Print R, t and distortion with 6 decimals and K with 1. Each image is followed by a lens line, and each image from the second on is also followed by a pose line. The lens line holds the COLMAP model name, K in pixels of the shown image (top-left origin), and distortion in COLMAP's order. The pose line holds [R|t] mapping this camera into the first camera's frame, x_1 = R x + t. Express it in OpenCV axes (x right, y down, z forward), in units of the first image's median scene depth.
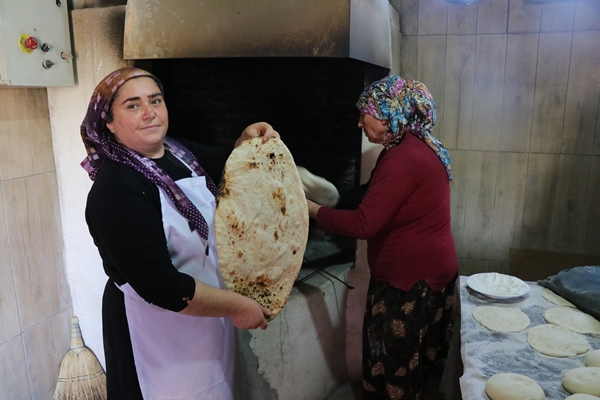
lens RADIAL K [[500.5, 0, 300.0], [0, 500.5, 200.0], [0, 0, 1]] dist [-0.181705, 0.153749]
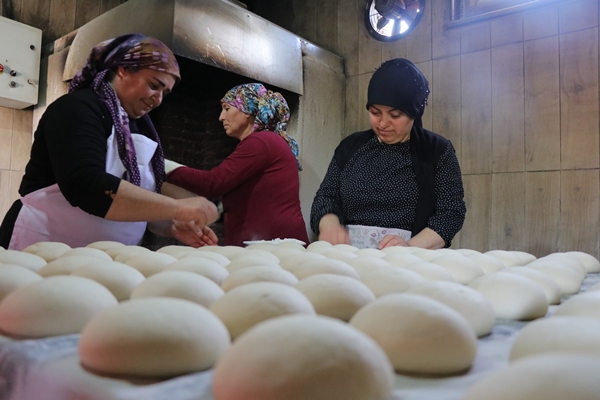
lens RADIAL K [[500.5, 0, 300.0], [0, 500.5, 200.0], [0, 0, 1]] dist [-0.181705, 0.153749]
pose [[0.957015, 0.014255, -0.289687, 0.471865], [-0.095285, 0.958805, -0.267606, 0.241427], [0.273939, 0.283706, 0.918949, 0.060714]]
